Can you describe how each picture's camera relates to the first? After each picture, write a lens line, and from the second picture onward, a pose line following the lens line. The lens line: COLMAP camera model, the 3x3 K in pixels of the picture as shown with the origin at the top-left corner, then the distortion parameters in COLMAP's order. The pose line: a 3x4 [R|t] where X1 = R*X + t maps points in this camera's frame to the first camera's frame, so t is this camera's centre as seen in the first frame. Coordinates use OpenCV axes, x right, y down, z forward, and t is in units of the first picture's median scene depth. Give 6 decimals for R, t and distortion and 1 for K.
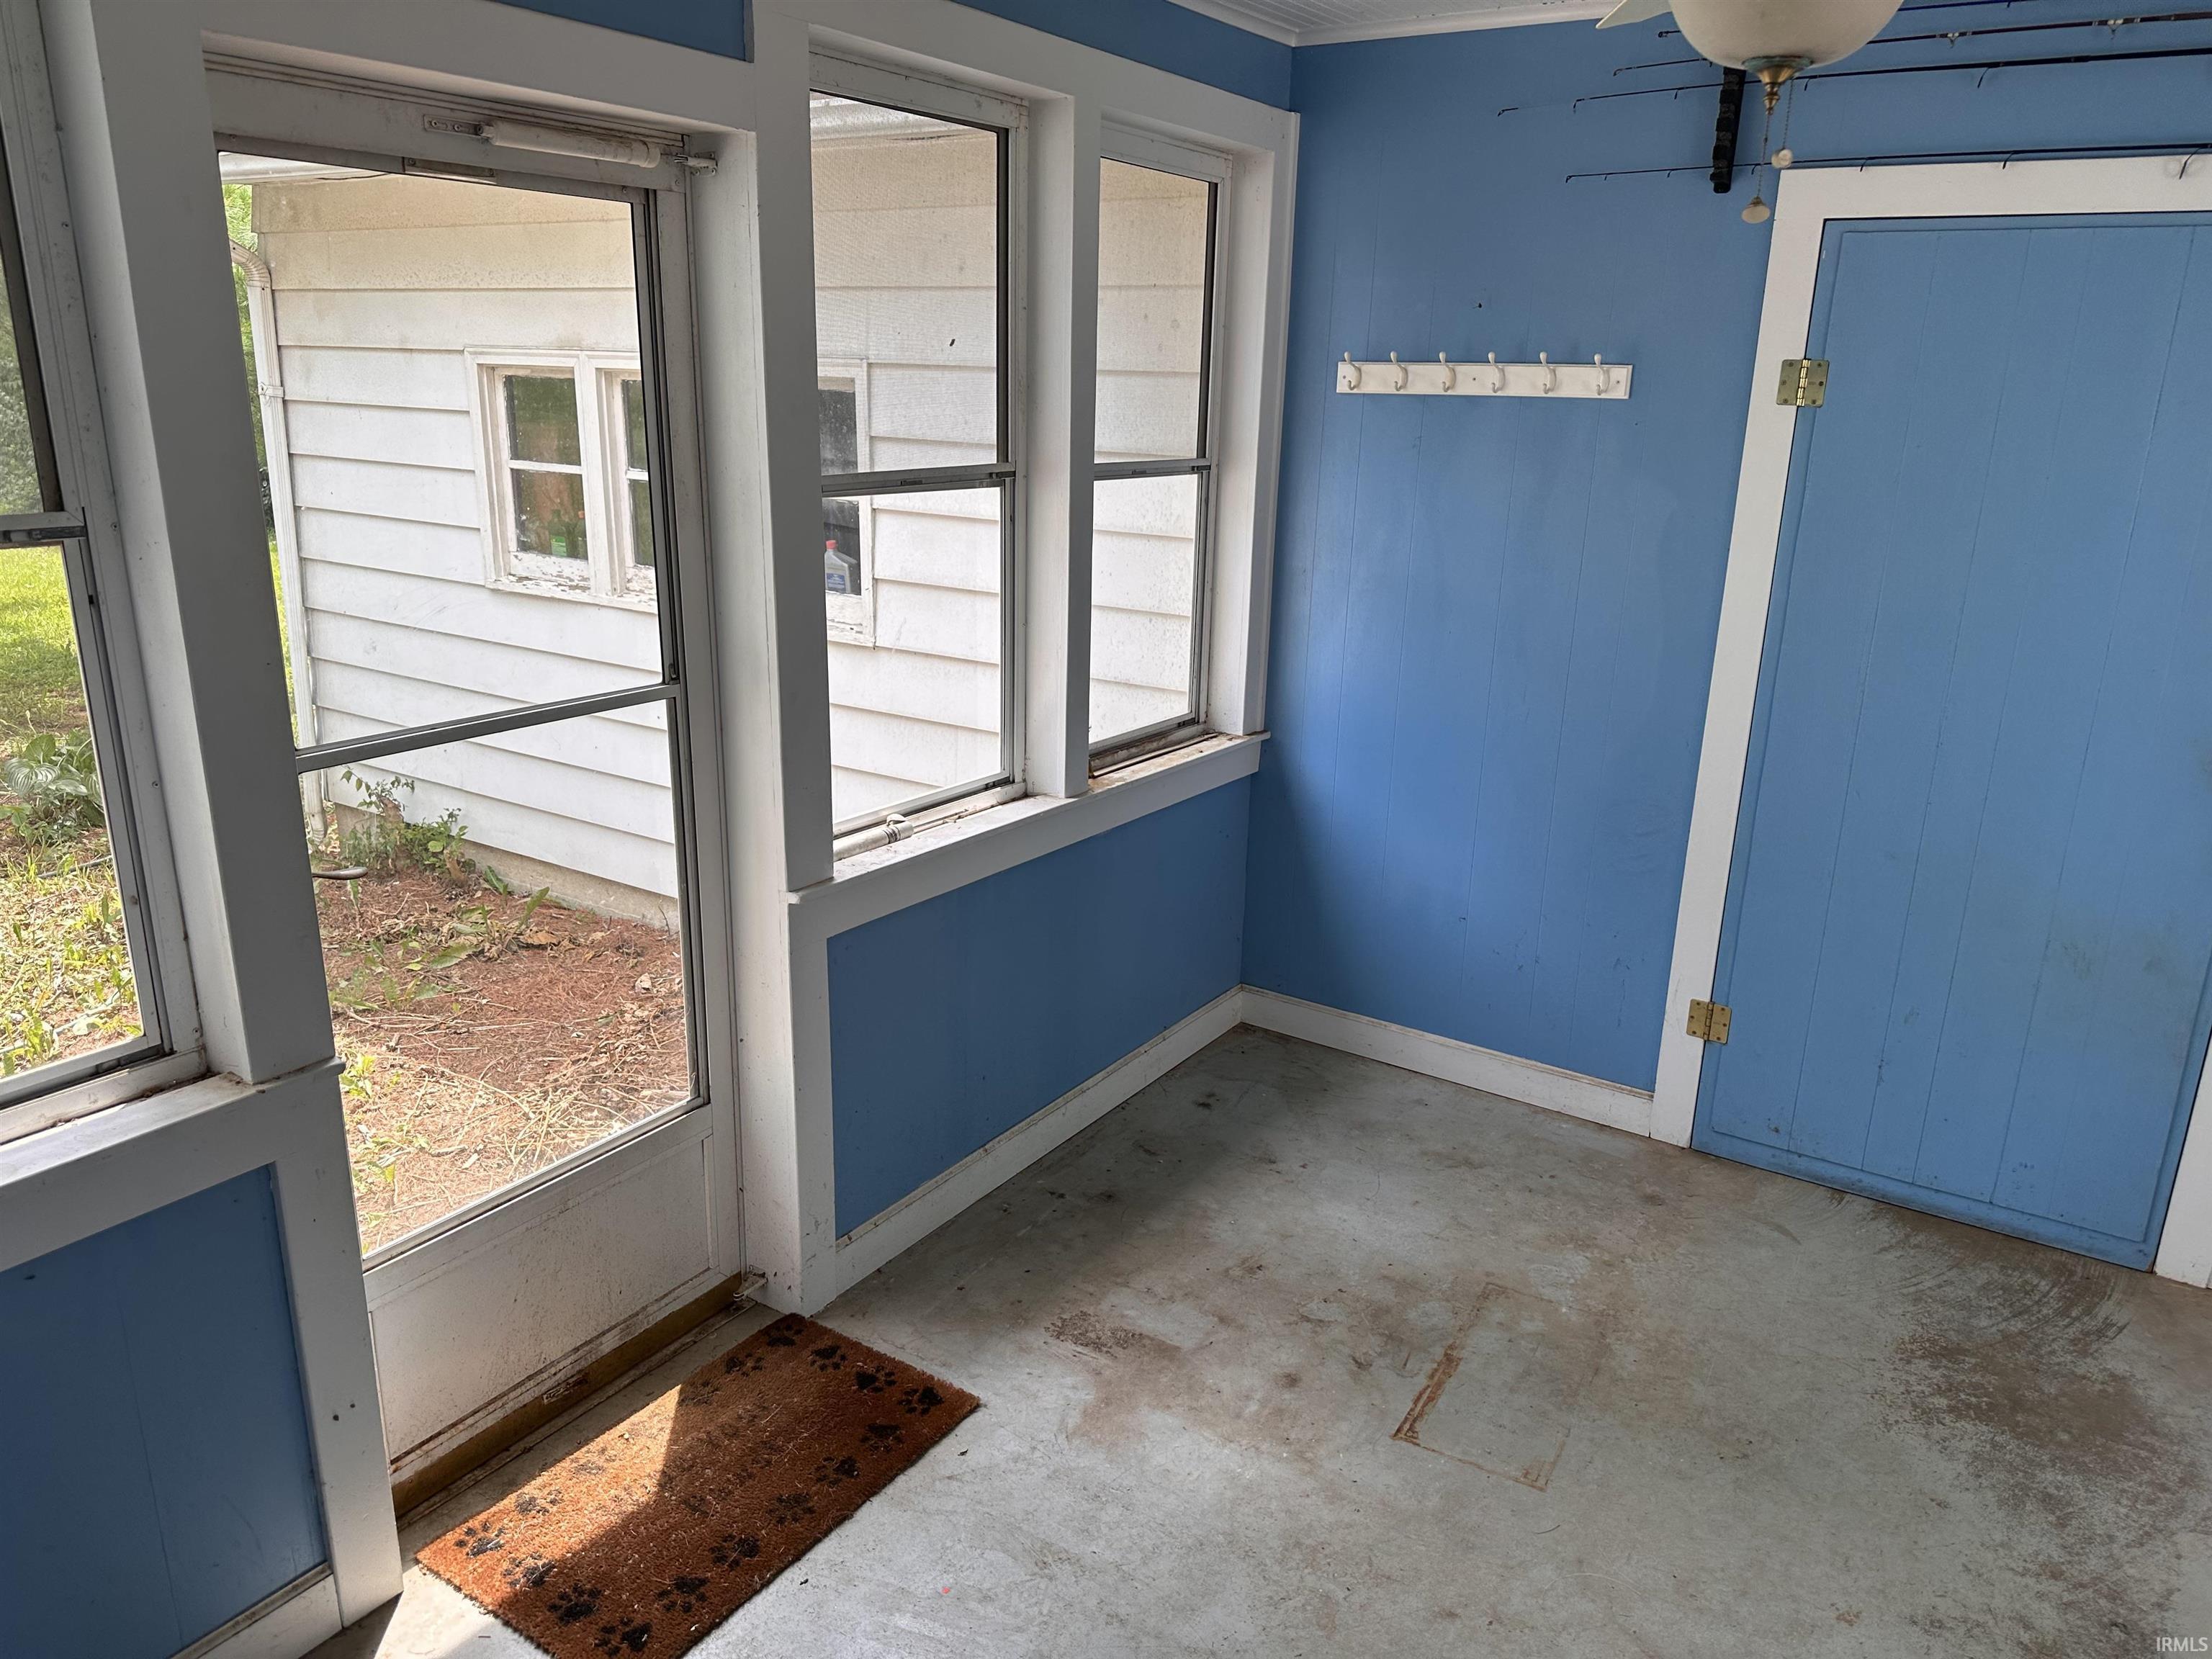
lens RADIAL K [[1540.4, 0, 1103.1], [0, 1540.4, 848.0], [0, 0, 1]] dist [0.024735, -0.044824]
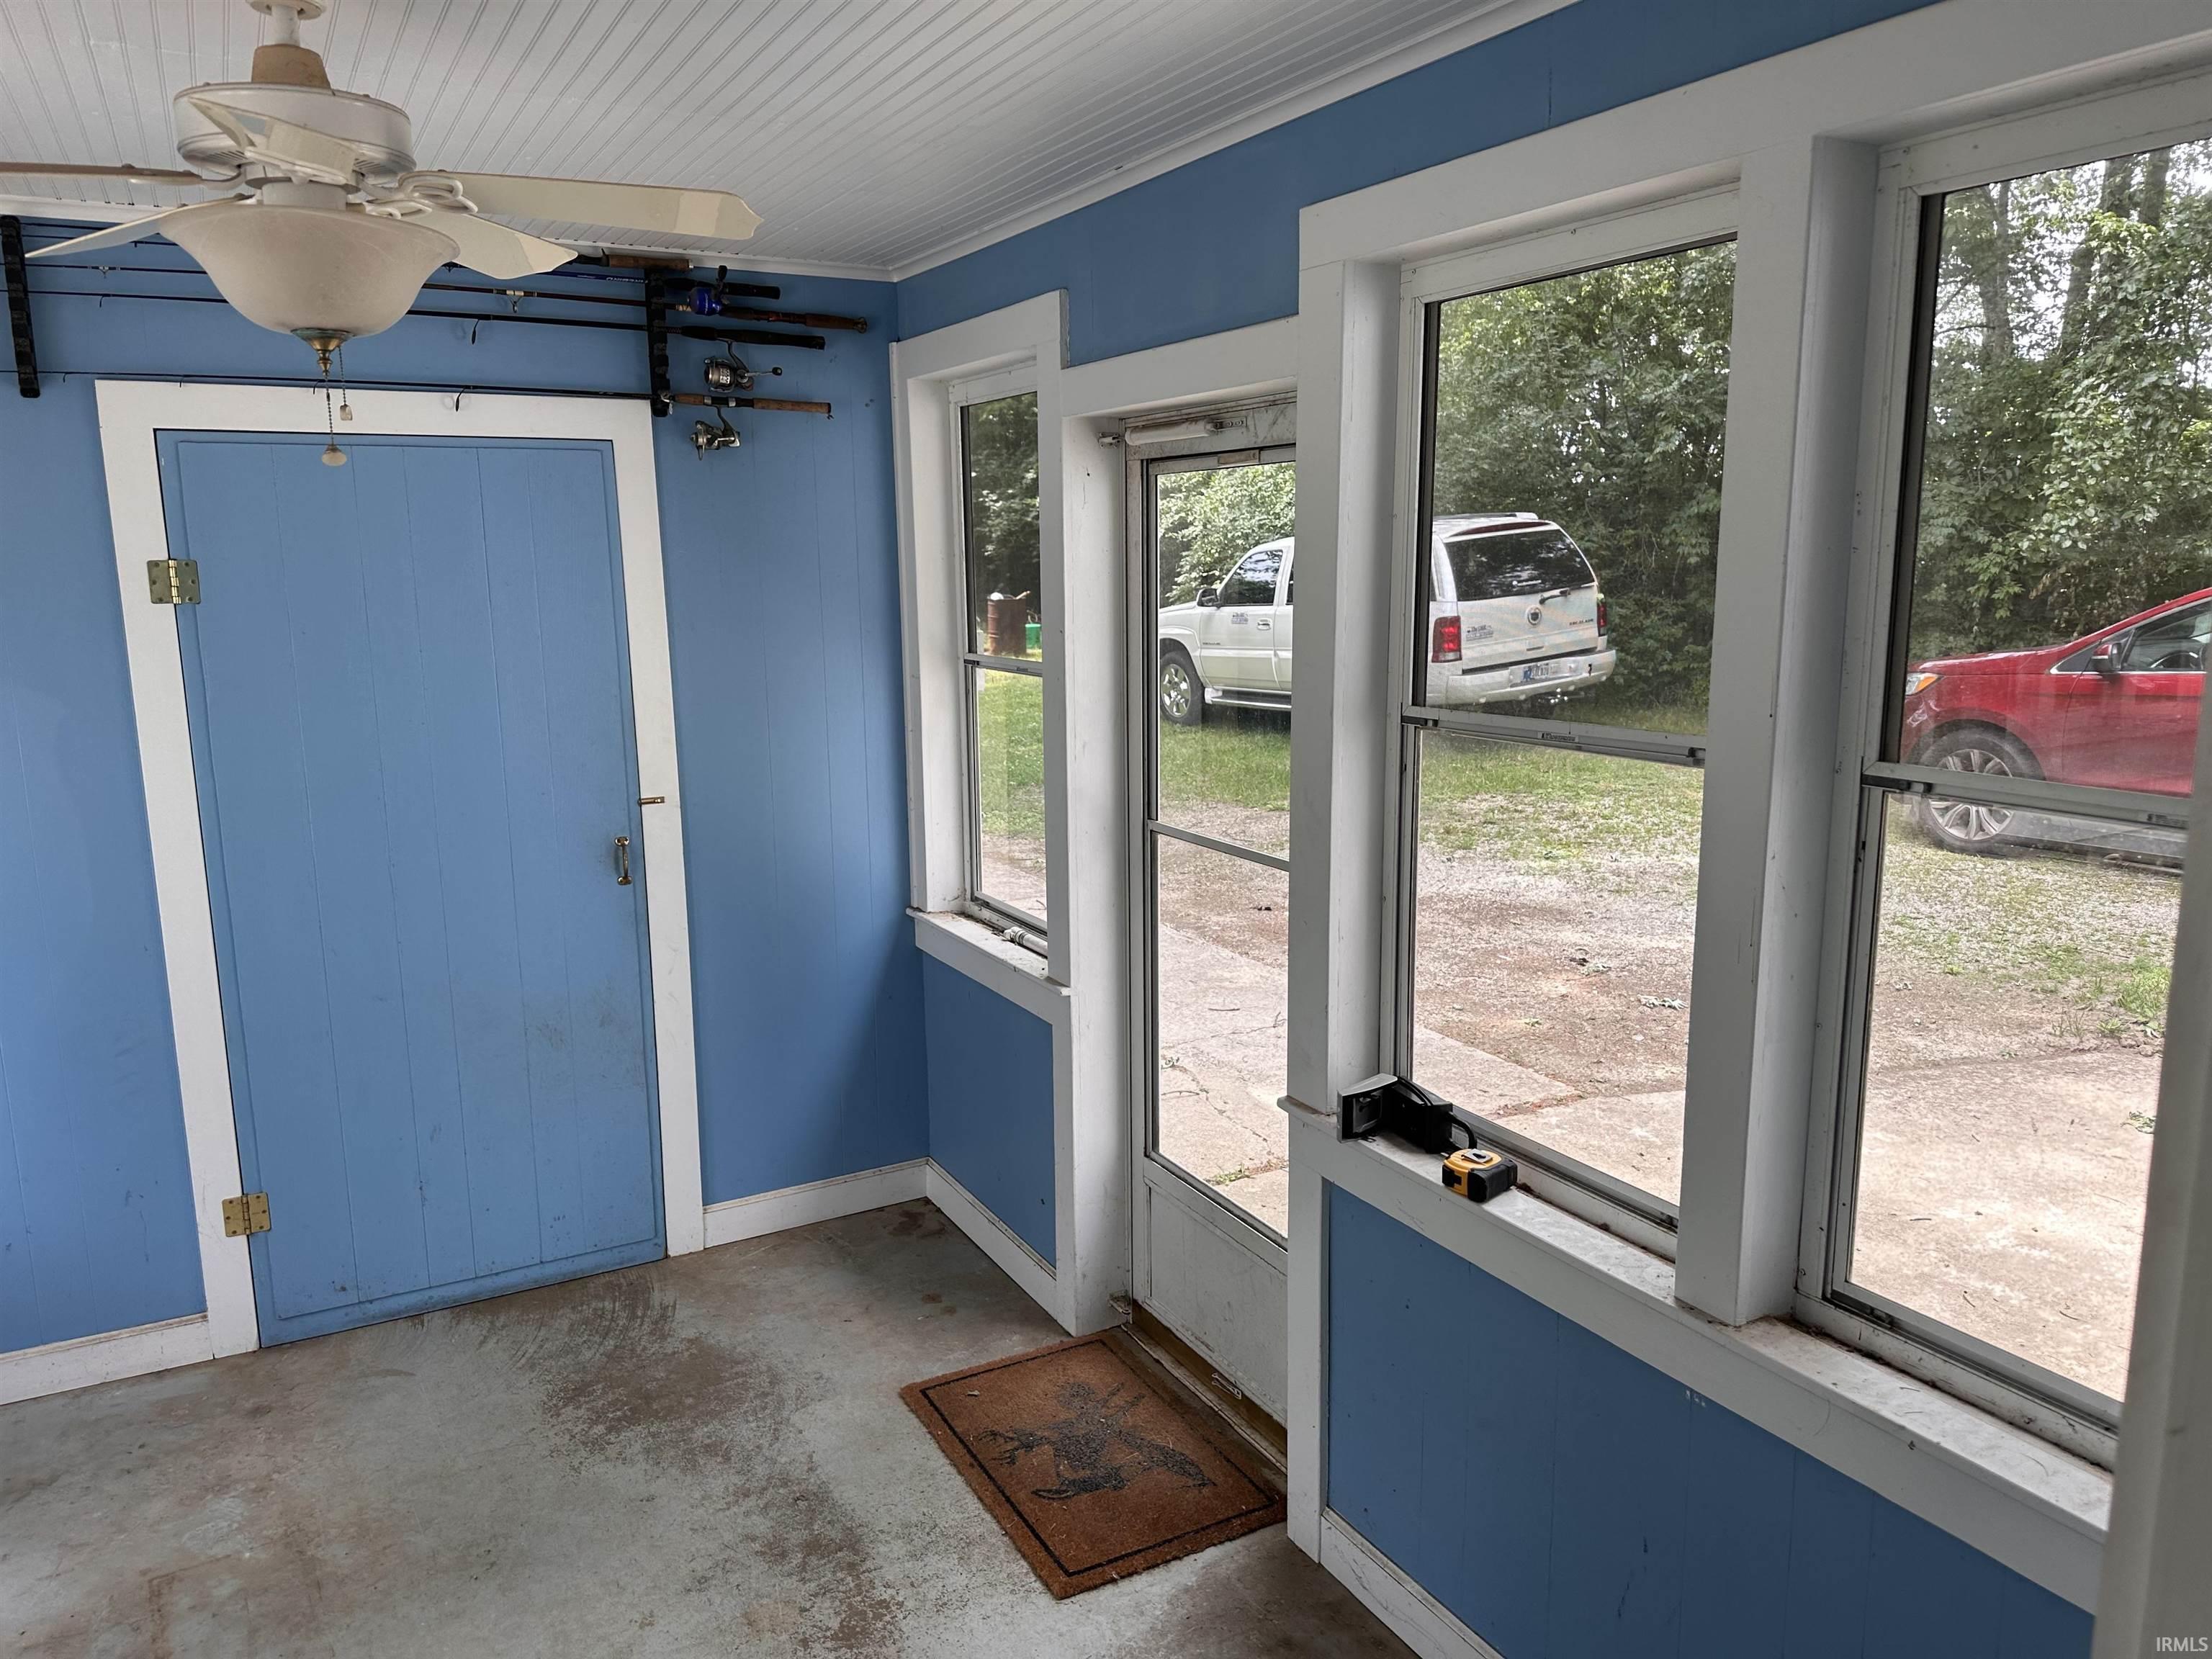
lens RADIAL K [[1540.4, 0, 1107.0], [0, 1540.4, 821.0], [0, 0, 1]] dist [0.024735, -0.044824]
pose [[0.457433, -0.177087, 0.871433, -0.185716], [0.277928, 0.959348, 0.049062, -0.026204], [-0.844696, 0.219753, 0.488055, 0.009571]]
